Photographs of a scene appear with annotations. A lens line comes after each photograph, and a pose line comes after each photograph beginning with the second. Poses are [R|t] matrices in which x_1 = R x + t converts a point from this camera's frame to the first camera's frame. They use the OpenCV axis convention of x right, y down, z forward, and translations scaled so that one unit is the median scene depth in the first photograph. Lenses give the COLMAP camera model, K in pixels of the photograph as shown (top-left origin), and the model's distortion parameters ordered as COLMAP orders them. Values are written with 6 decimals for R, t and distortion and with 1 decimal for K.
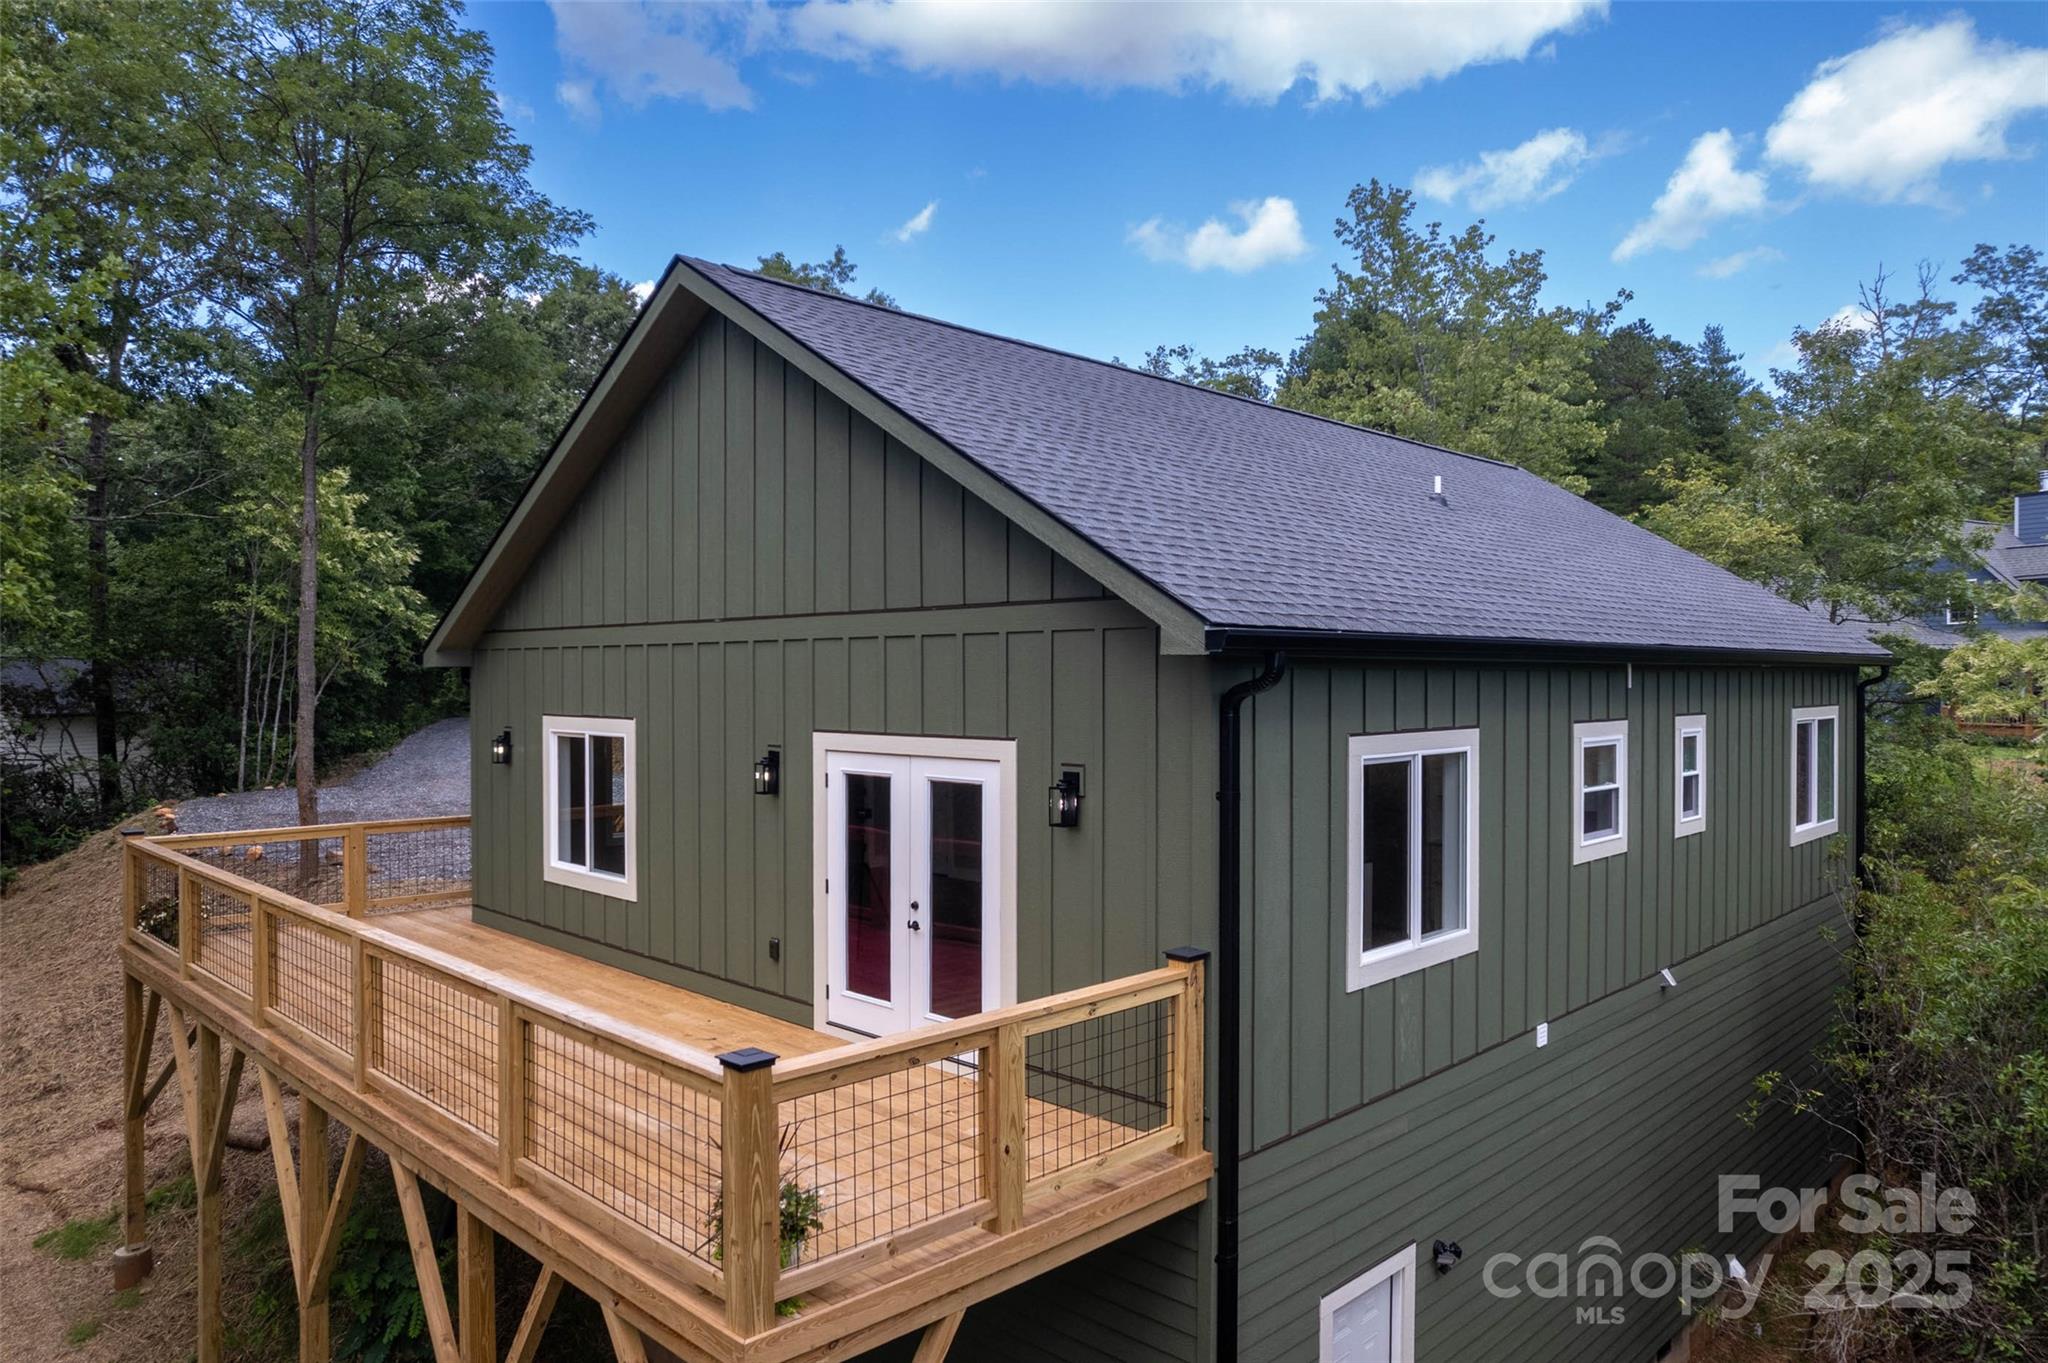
lens RADIAL K [[1306.2, 0, 1022.8], [0, 1306.2, 684.4], [0, 0, 1]] dist [0.002356, 0.001258]
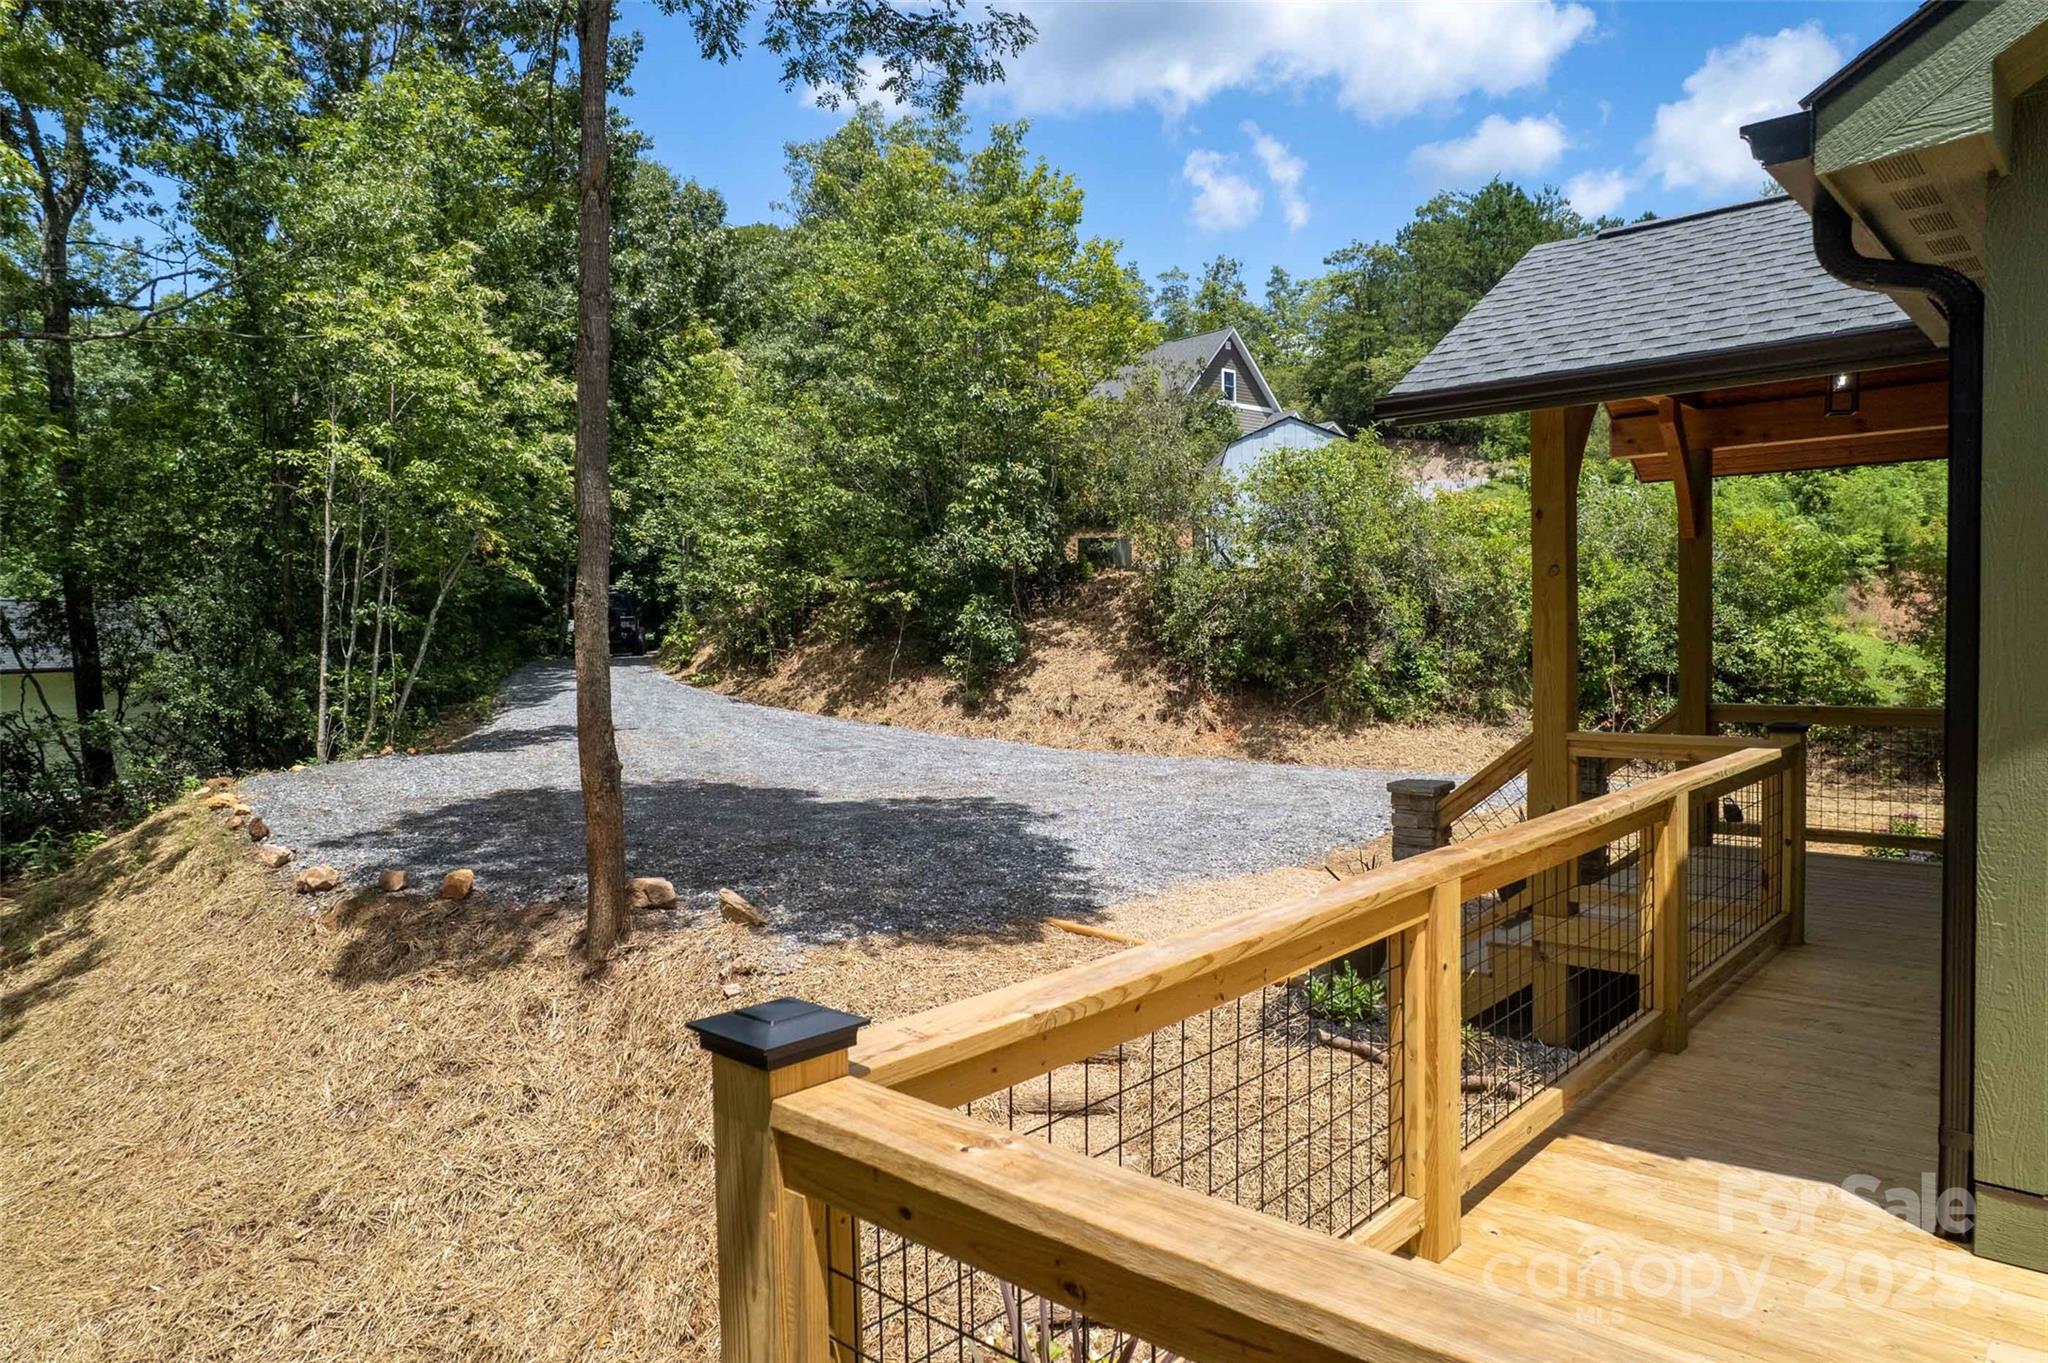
lens RADIAL K [[1306.2, 0, 1024.6], [0, 1306.2, 680.5], [0, 0, 1]] dist [0.002356, 0.001258]
pose [[0.999318, -0.020402, 0.030775, -0.259012], [0.019451, 0.999334, 0.030877, 0.027378], [-0.031384, -0.030257, 0.999049, 0.336381]]
